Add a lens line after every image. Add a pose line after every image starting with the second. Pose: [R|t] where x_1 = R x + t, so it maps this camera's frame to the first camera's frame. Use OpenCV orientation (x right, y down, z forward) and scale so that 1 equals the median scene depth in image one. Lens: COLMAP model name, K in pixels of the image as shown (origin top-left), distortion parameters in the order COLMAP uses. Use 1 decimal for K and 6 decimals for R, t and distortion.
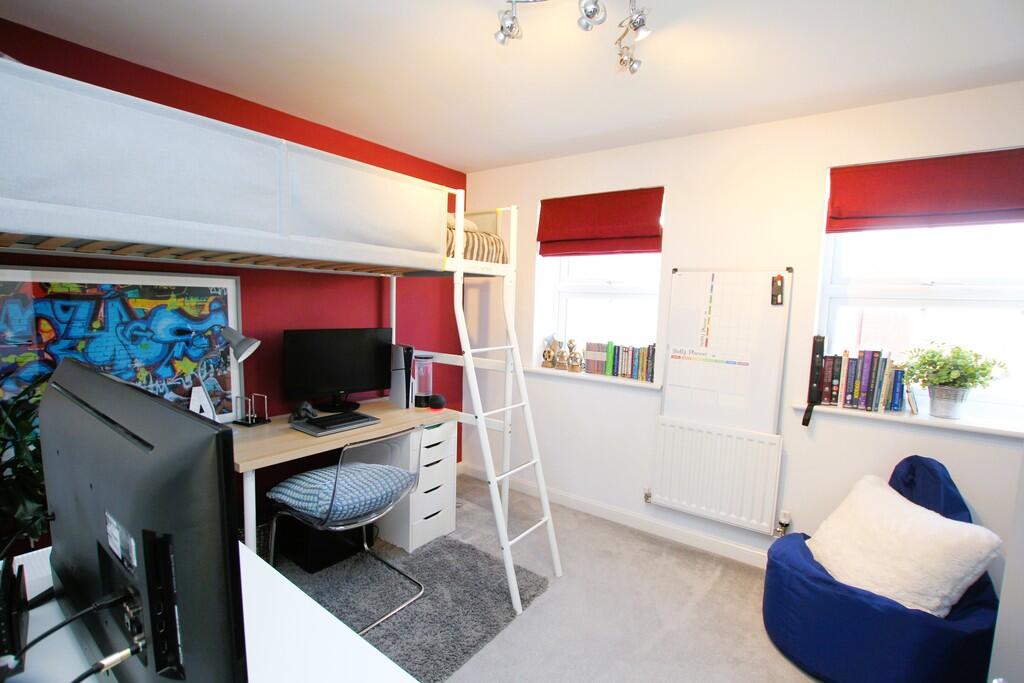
lens RADIAL K [[478.1, 0, 512.6], [0, 478.1, 349.7], [0, 0, 1]] dist [-0.027149, 0.000020]
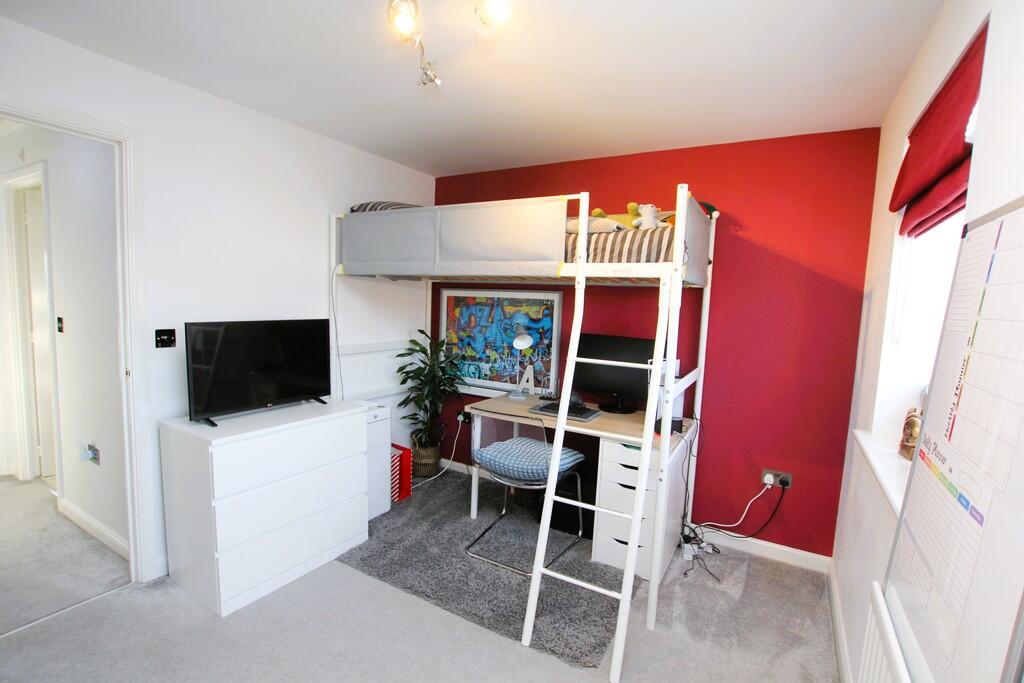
lens RADIAL K [[478.1, 0, 514.7], [0, 478.1, 343.9], [0, 0, 1]] dist [-0.027149, 0.000020]
pose [[0.119109, 0.063676, -0.990837, 0.897812], [-0.143373, 0.988585, 0.046297, -0.056017], [0.982475, 0.136545, 0.126879, 0.811625]]
